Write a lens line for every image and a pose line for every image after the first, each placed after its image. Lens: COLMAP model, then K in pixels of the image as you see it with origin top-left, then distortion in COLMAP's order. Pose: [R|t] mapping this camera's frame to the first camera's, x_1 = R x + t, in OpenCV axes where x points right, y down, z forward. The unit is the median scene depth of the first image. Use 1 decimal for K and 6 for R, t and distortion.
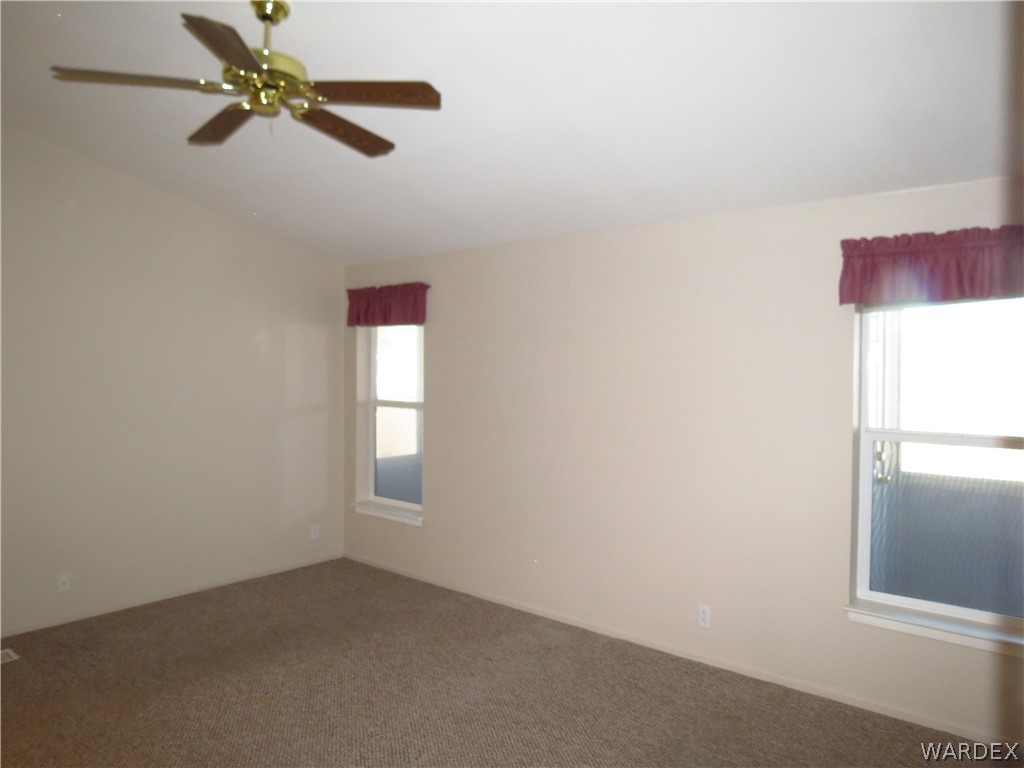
lens RADIAL K [[725.7, 0, 514.2], [0, 725.7, 382.0], [0, 0, 1]] dist [-0.045134, 0.031407]
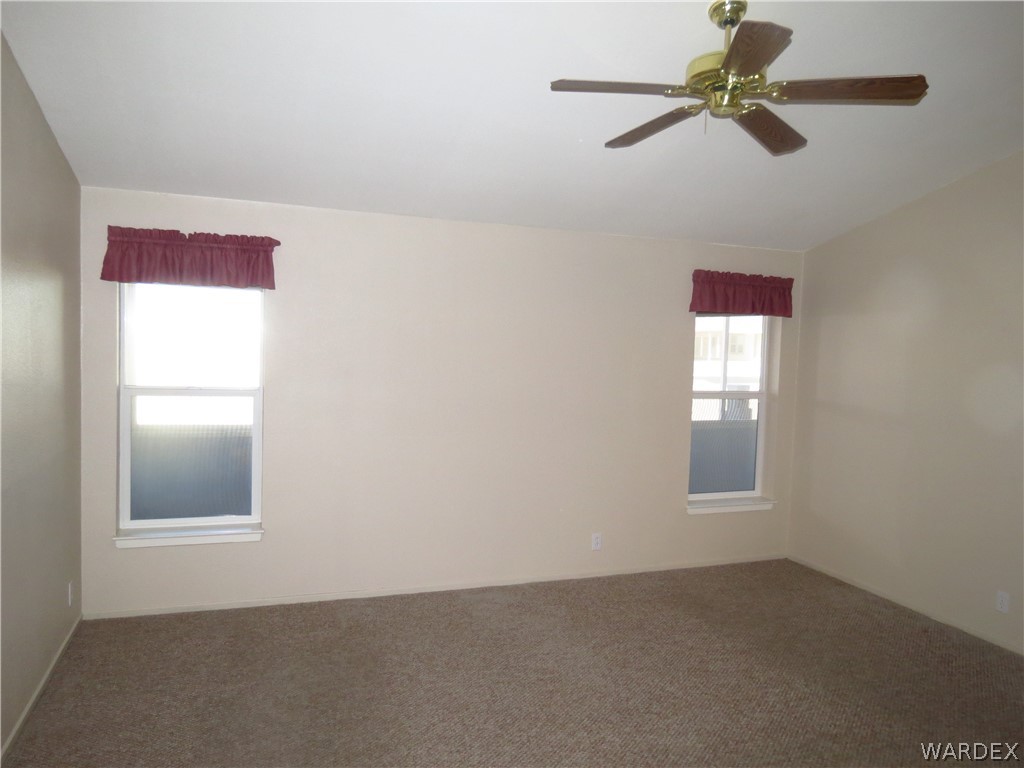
lens RADIAL K [[725.7, 0, 514.2], [0, 725.7, 382.0], [0, 0, 1]] dist [-0.045134, 0.031407]
pose [[0.482237, -0.042997, 0.874985, -0.699841], [-0.016424, 0.998176, 0.058102, -0.028695], [-0.875887, -0.042390, 0.480651, 0.374803]]
